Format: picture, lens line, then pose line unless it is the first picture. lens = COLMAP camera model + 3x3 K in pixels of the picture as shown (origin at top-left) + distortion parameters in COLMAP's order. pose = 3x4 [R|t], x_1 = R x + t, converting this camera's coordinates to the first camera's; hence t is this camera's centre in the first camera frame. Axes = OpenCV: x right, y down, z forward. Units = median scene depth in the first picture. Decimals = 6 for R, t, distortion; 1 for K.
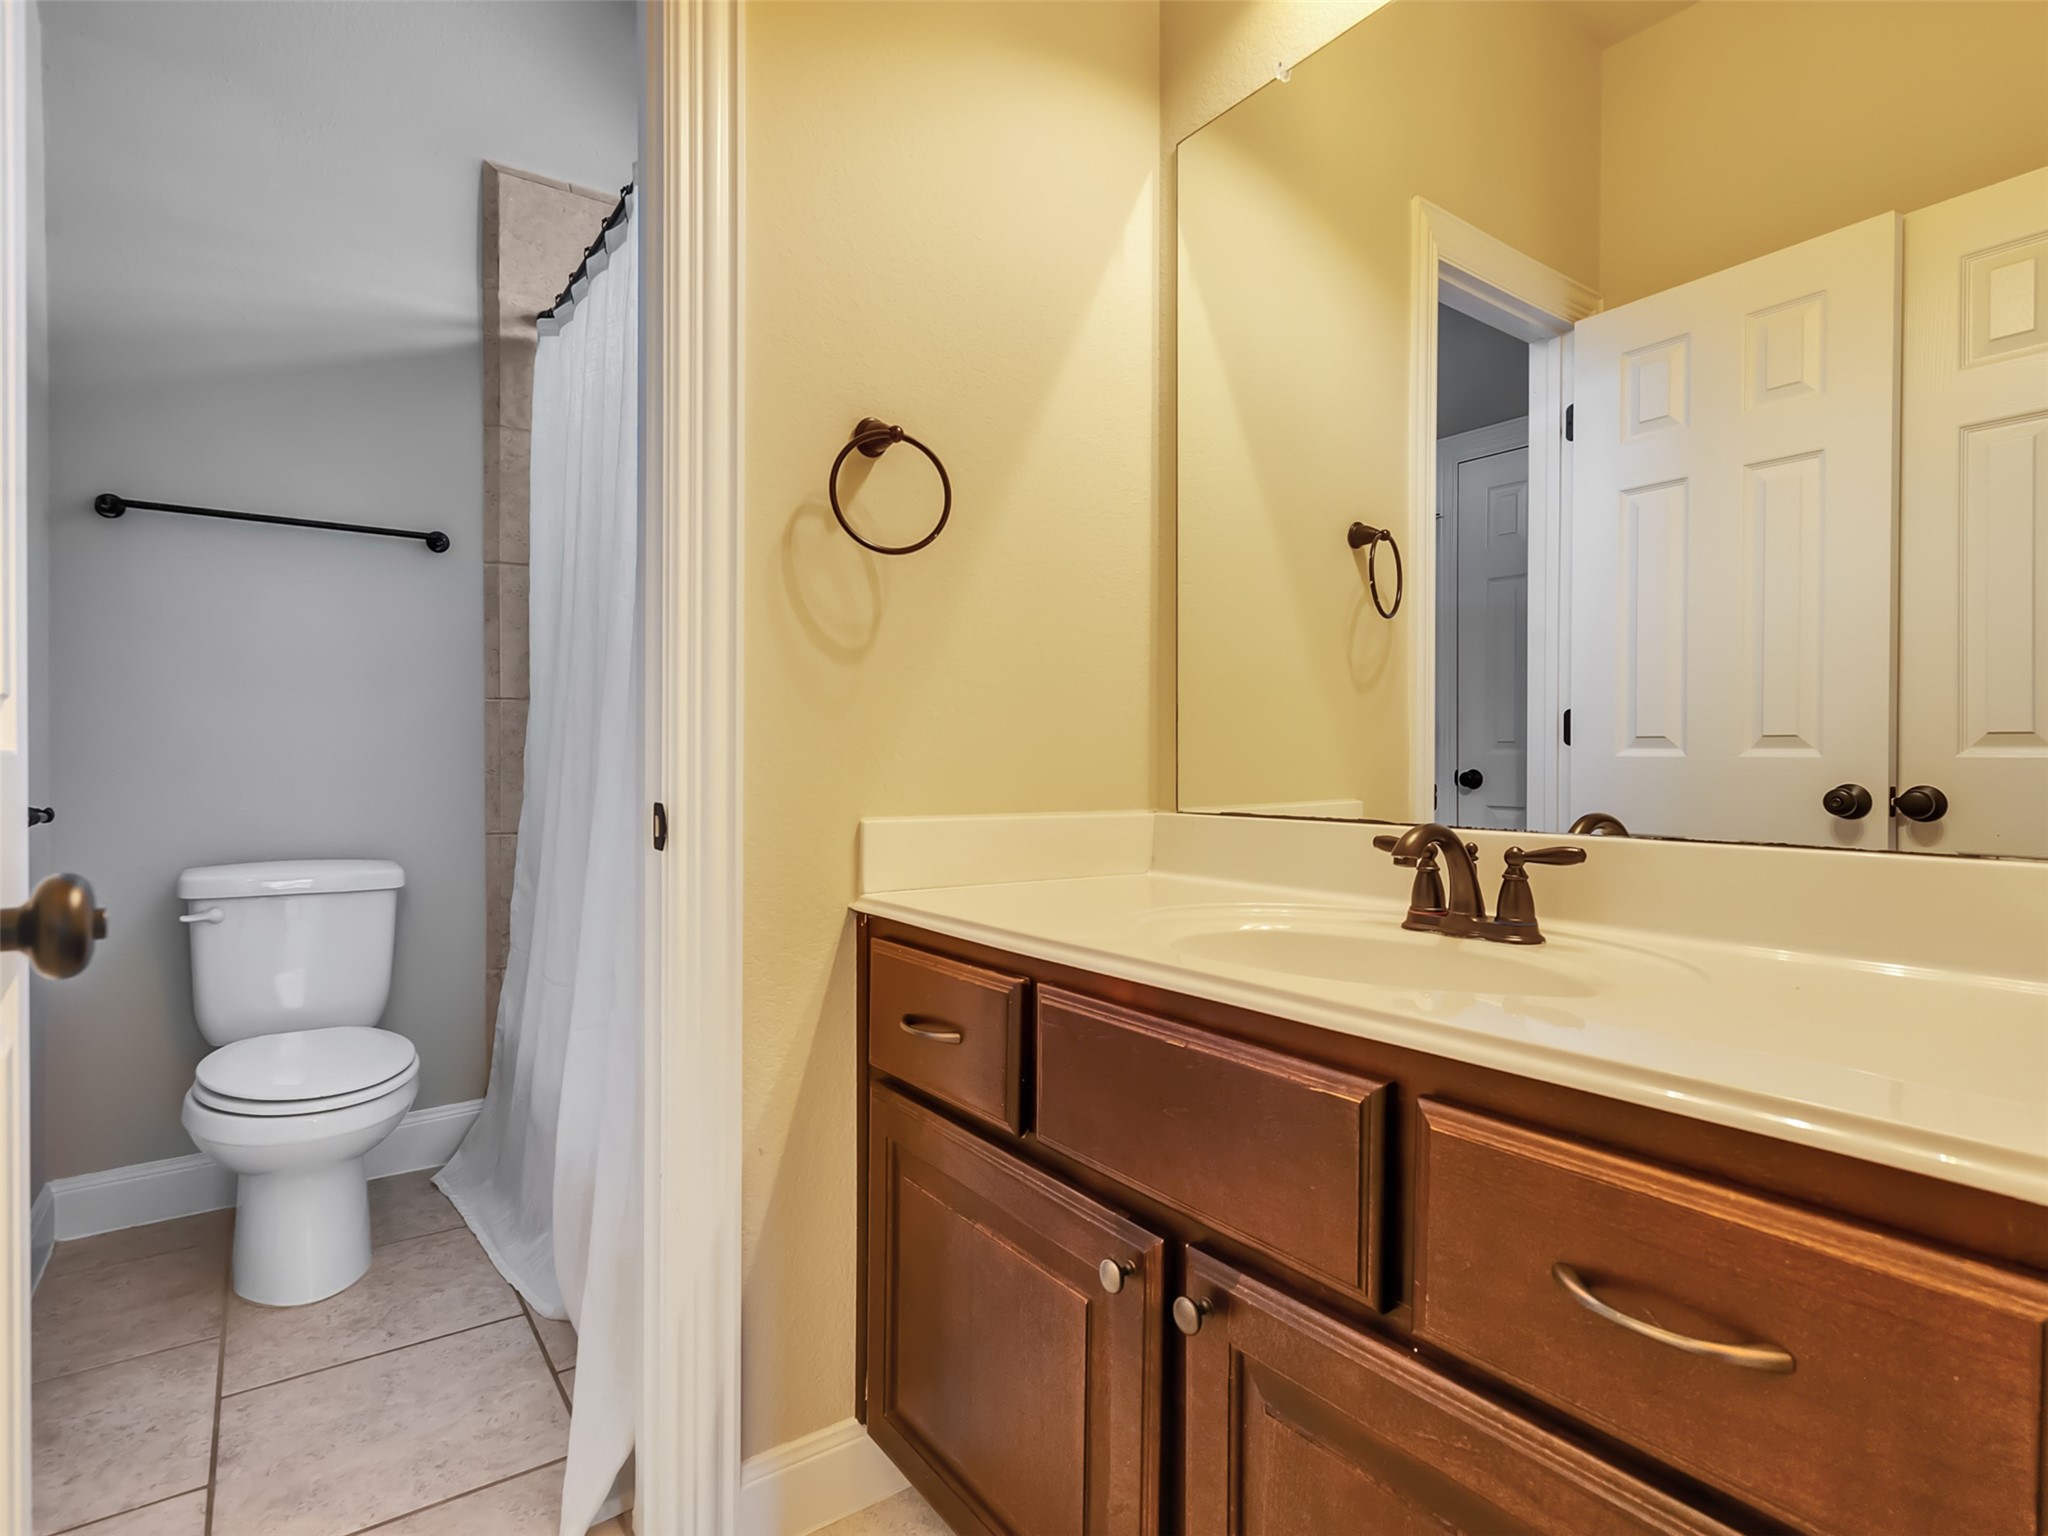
lens RADIAL K [[1050.3, 0, 1017.3], [0, 1050.3, 770.4], [0, 0, 1]] dist [-0.006697, 0.005488]
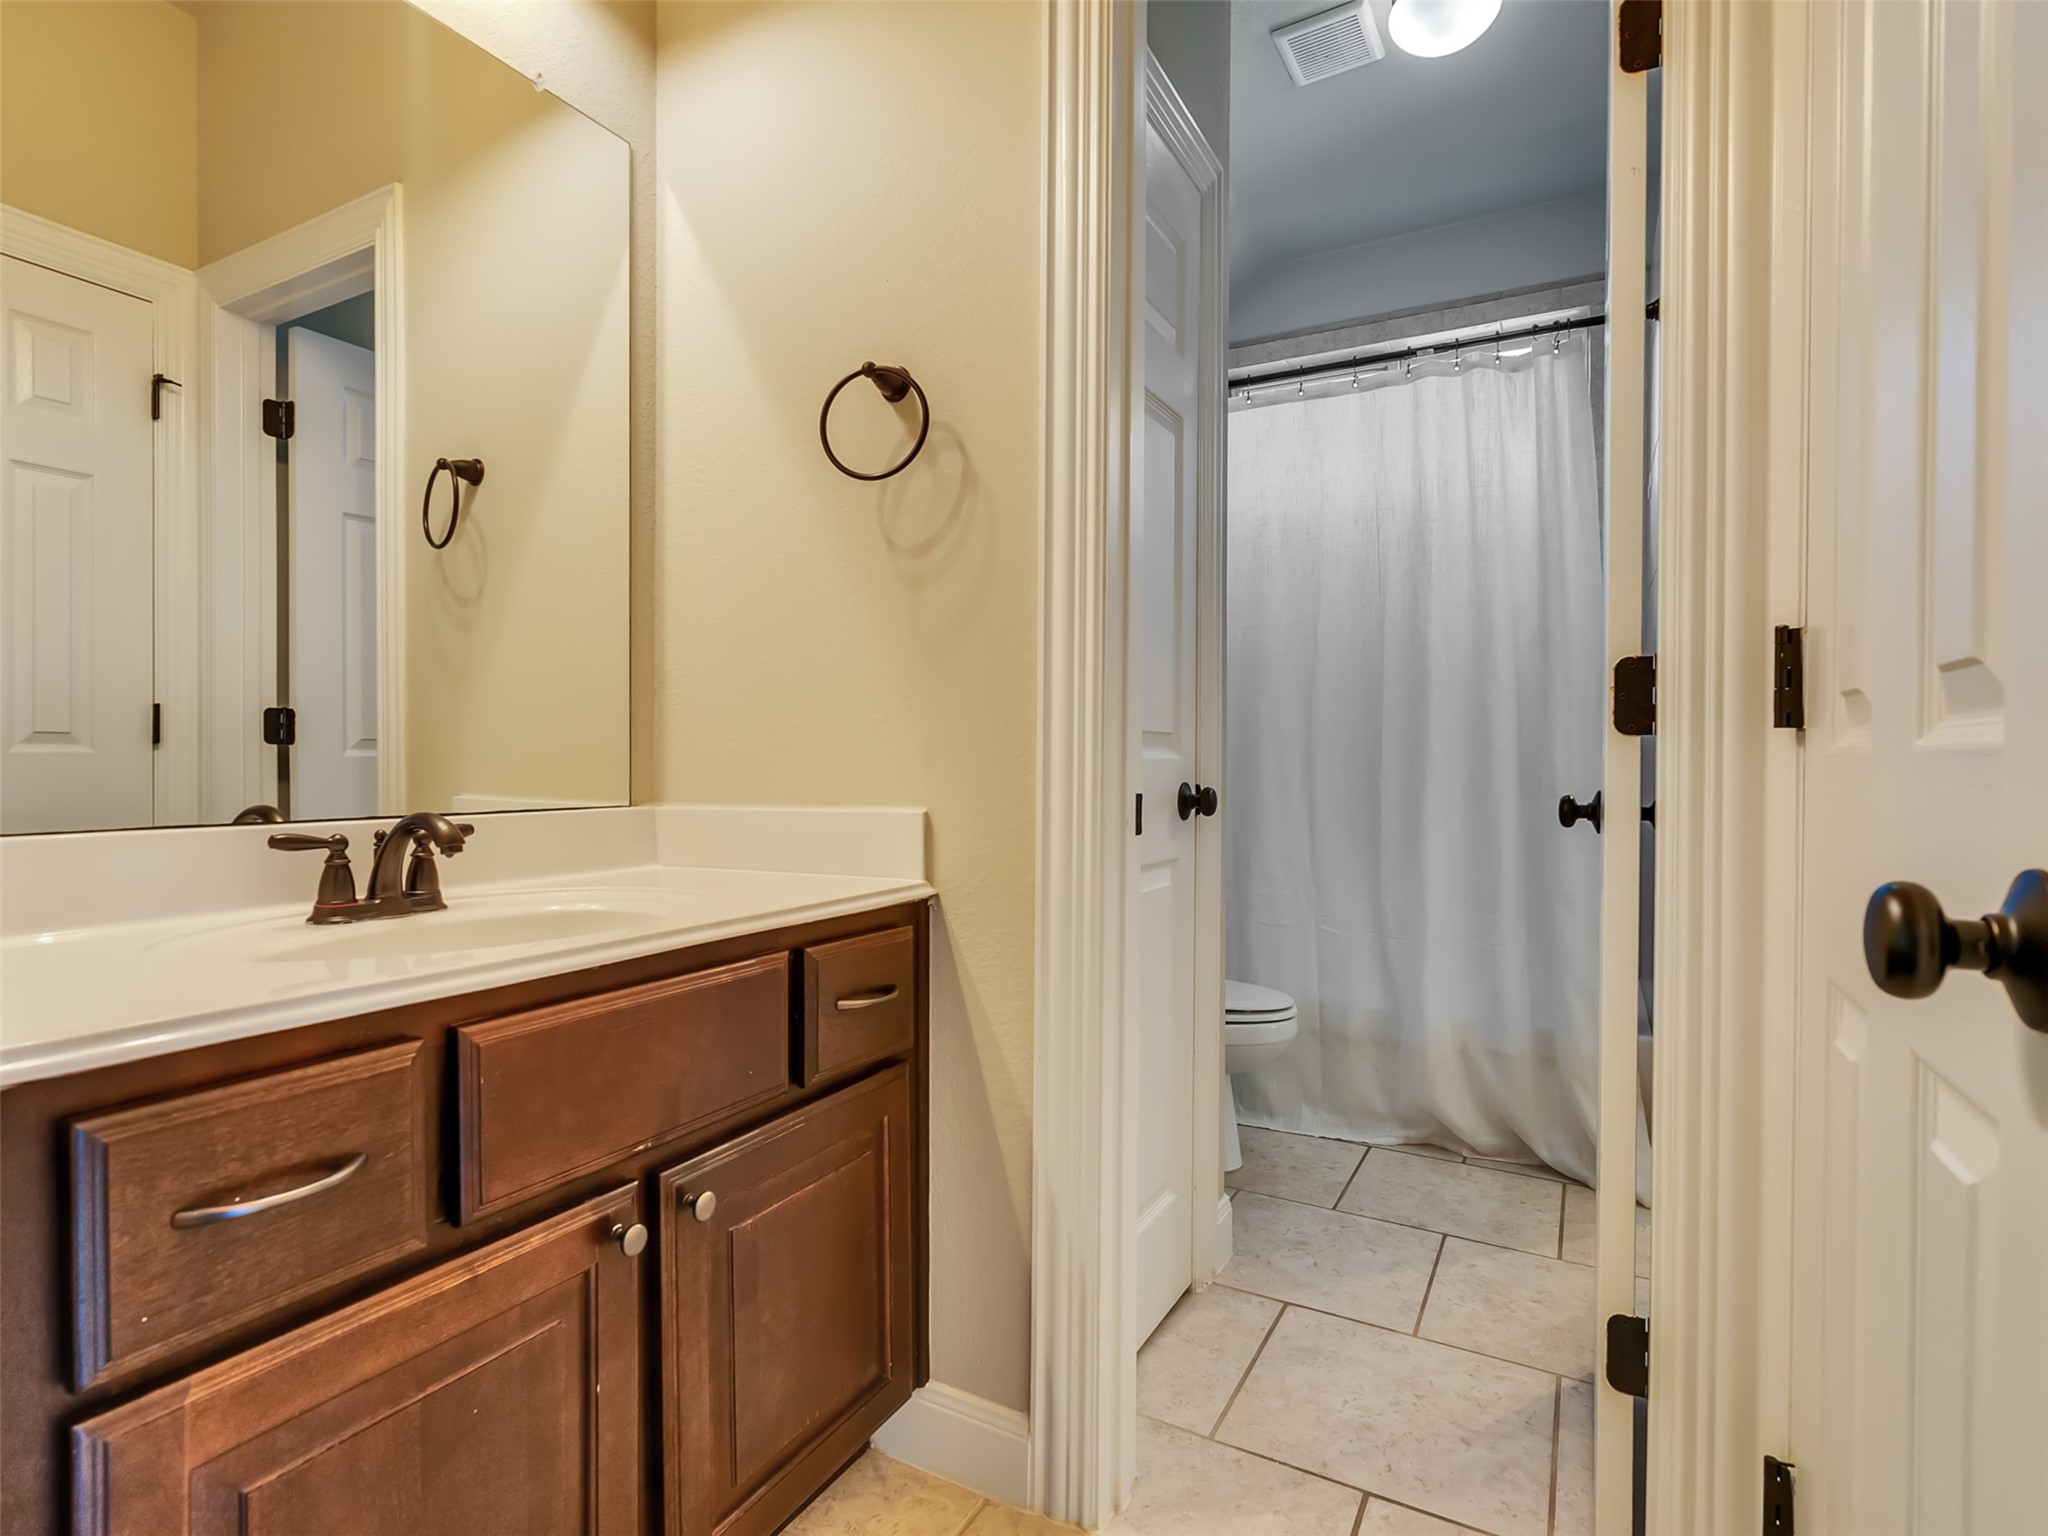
lens RADIAL K [[1050.3, 0, 1016.5], [0, 1050.3, 772.5], [0, 0, 1]] dist [-0.006697, 0.005488]
pose [[-0.435734, -0.006969, 0.900049, -0.851307], [-0.001046, 0.999973, 0.007236, -0.002977], [-0.900075, 0.002212, -0.435729, 0.886506]]
